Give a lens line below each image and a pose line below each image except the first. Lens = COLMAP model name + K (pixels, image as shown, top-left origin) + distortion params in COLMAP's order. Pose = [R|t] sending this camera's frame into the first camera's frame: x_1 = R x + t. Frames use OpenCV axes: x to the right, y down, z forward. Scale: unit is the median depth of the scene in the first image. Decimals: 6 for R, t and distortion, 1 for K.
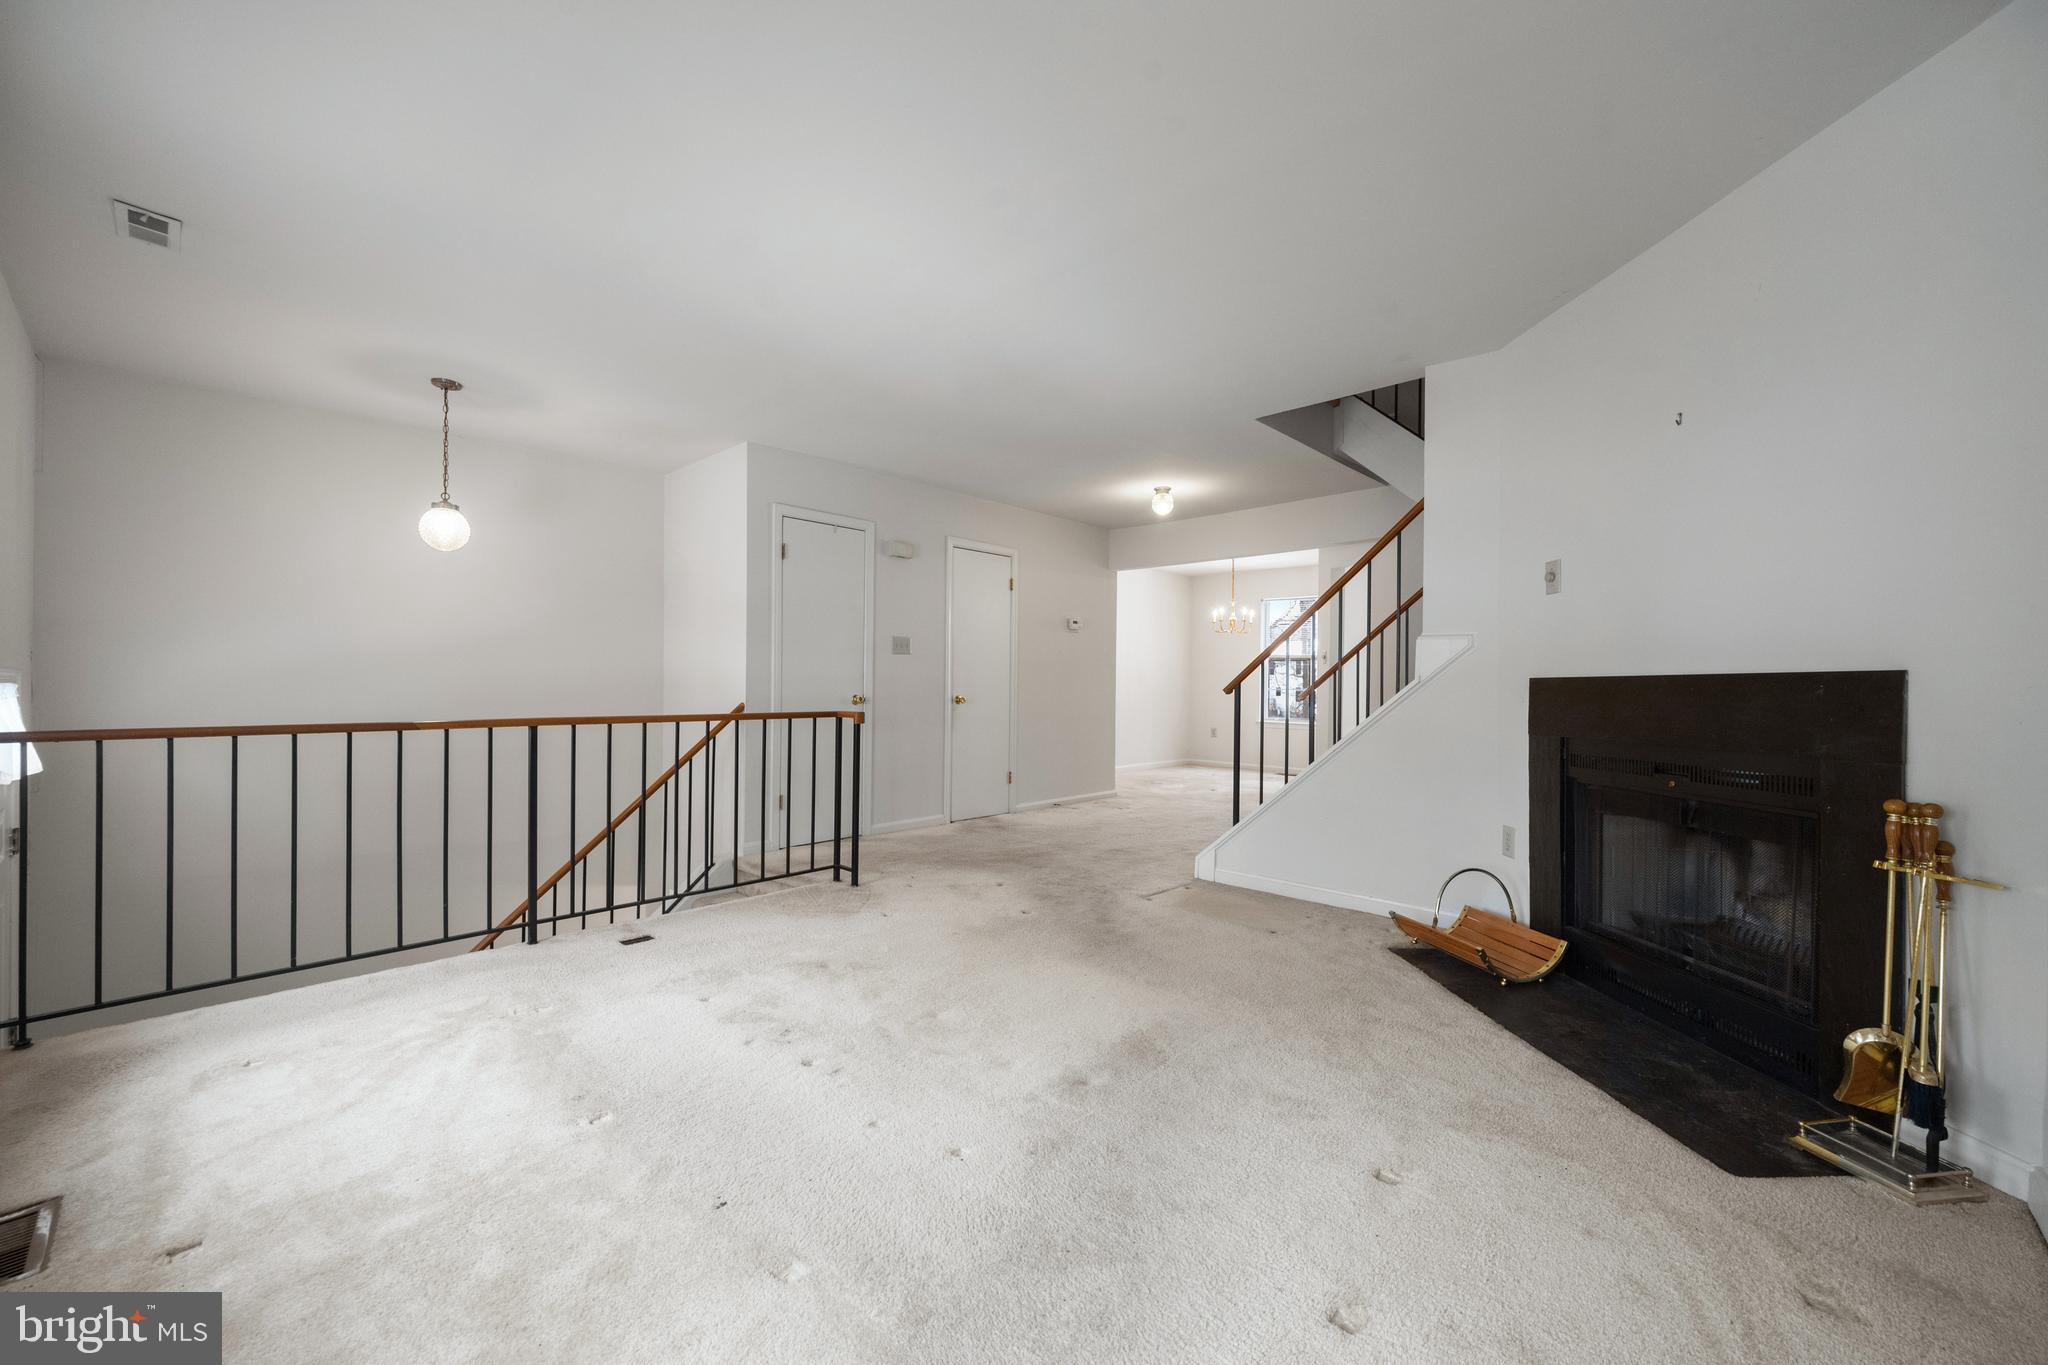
lens RADIAL K [[819.2, 0, 1016.9], [0, 819.2, 687.6], [0, 0, 1]] dist [0.001247, 0.000346]
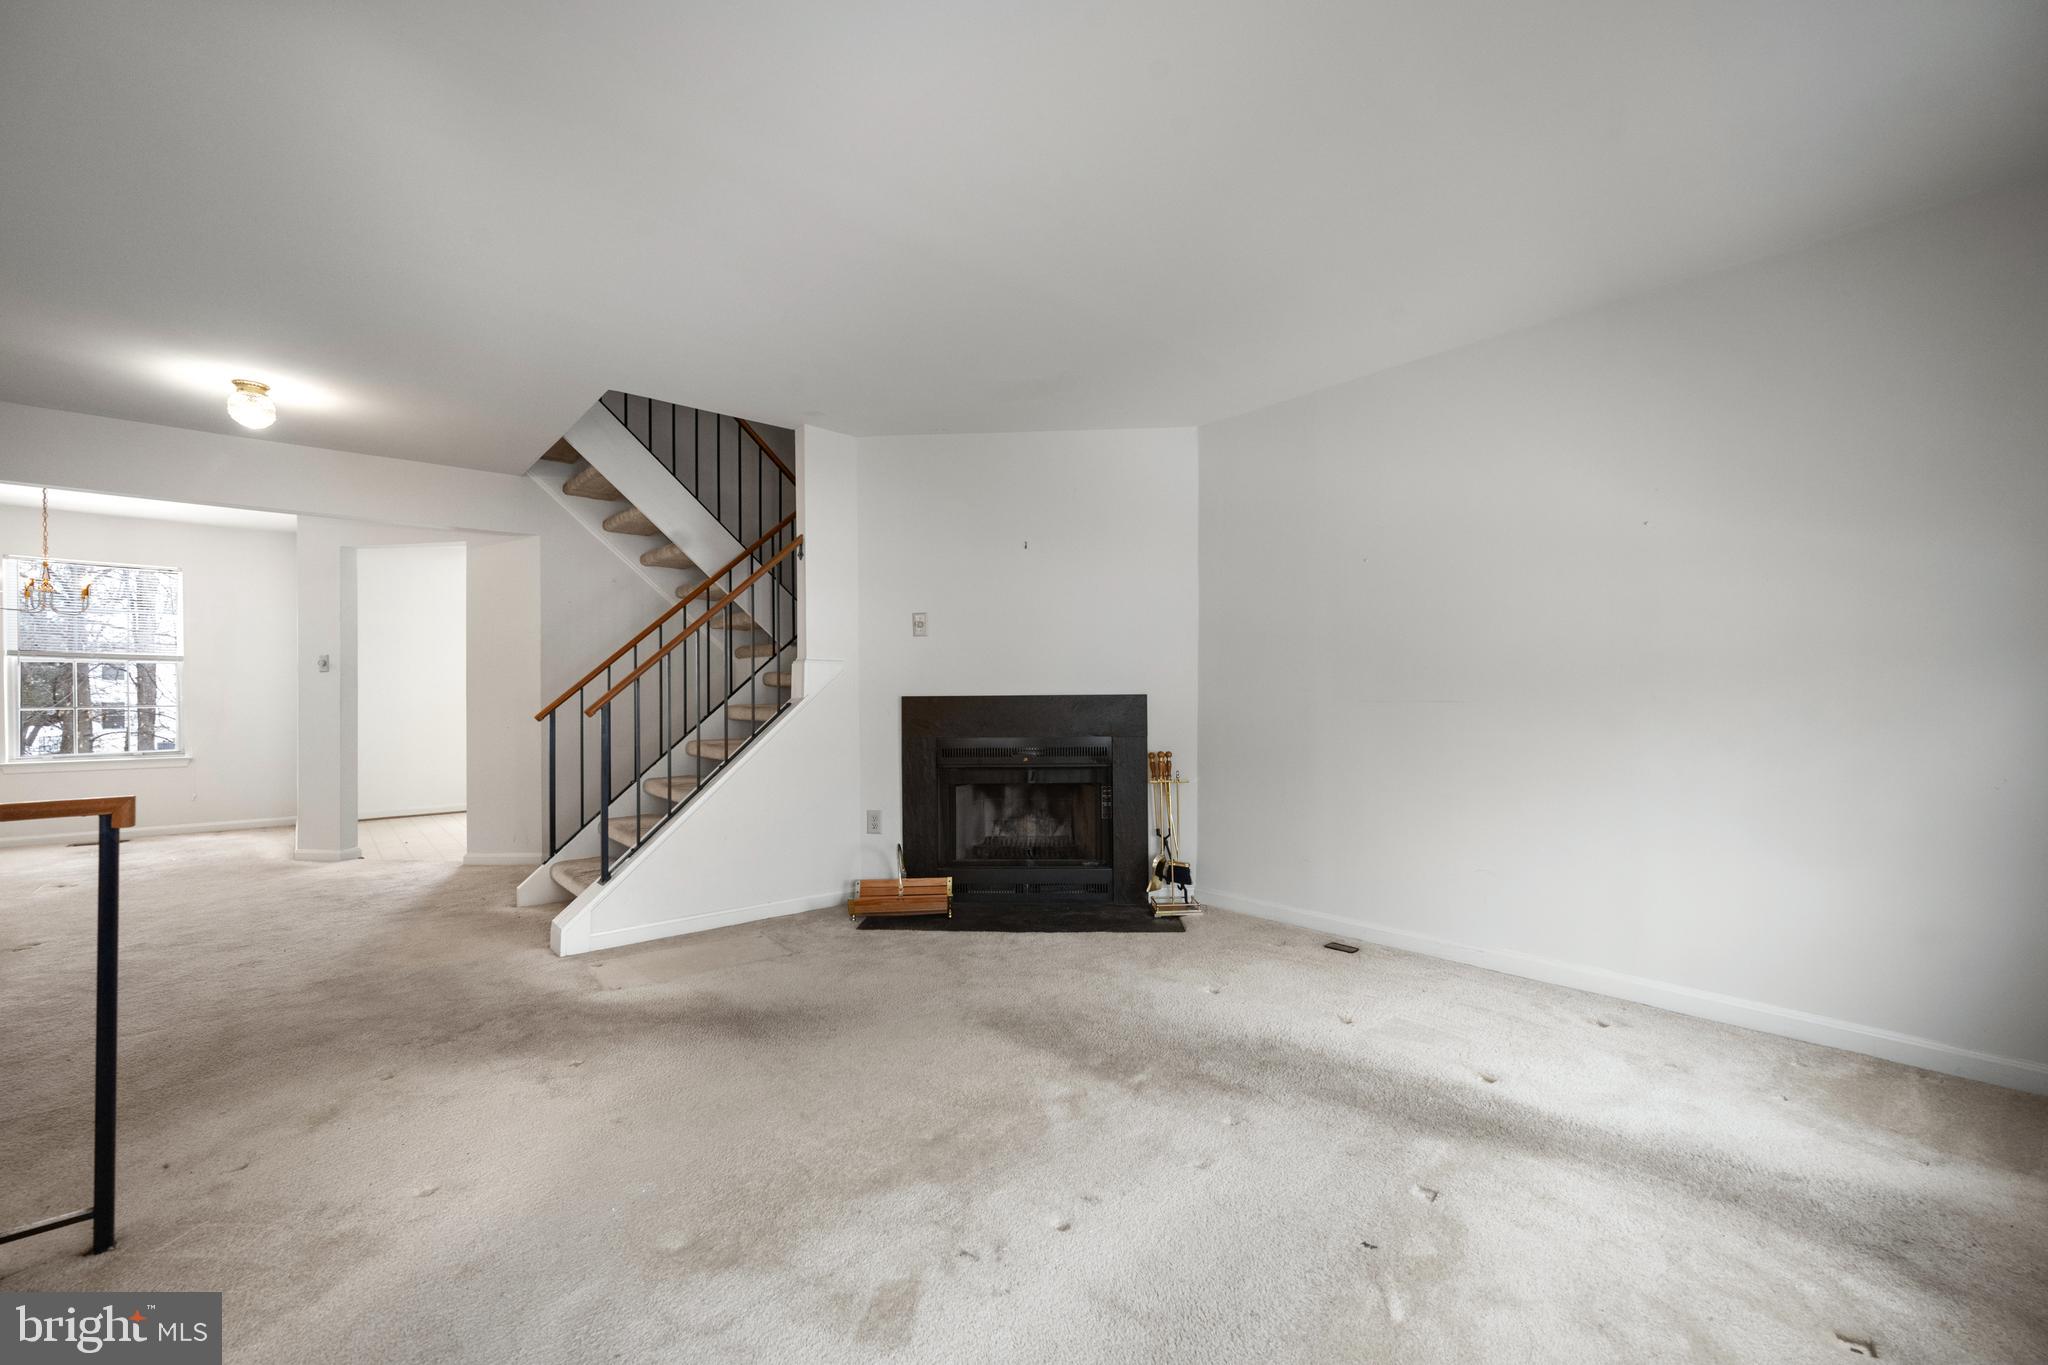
lens RADIAL K [[819.2, 0, 1030.3], [0, 819.2, 692.7], [0, 0, 1]] dist [0.001247, 0.000346]
pose [[0.080914, -0.010340, 0.996667, -0.815639], [0.003891, 0.999942, 0.010058, -0.034763], [-0.996714, 0.003064, 0.080949, 0.781709]]
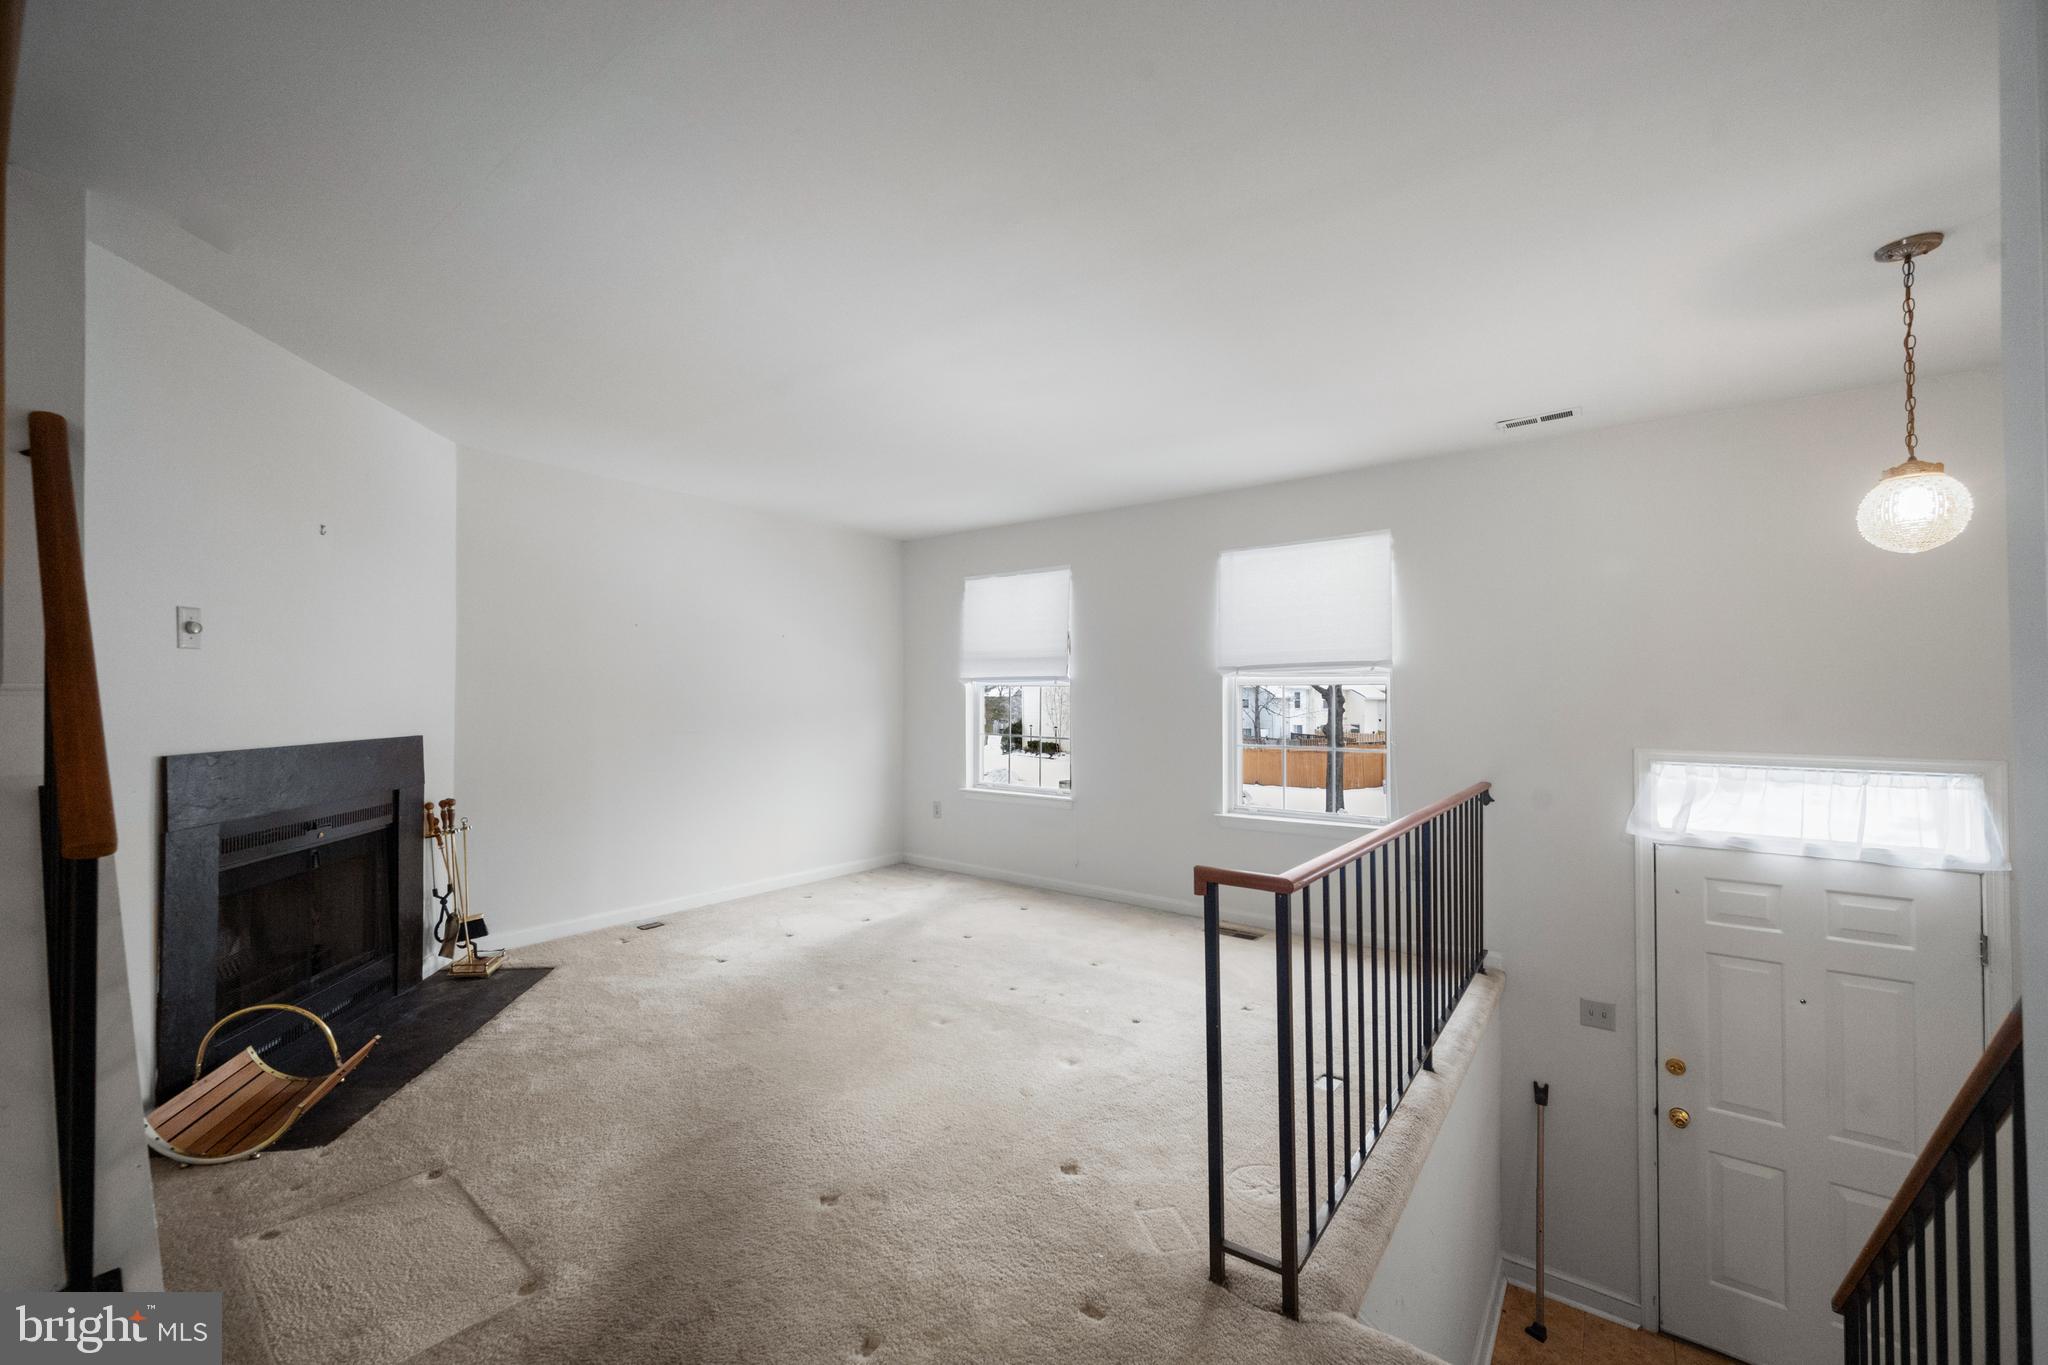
lens RADIAL K [[819.2, 0, 1035.7], [0, 819.2, 689.3], [0, 0, 1]] dist [0.001247, 0.000346]
pose [[-0.991641, -0.016986, -0.127906, -0.063273], [-0.015115, 0.999764, -0.015585, -0.083131], [0.128141, -0.013521, -0.991664, 2.120340]]
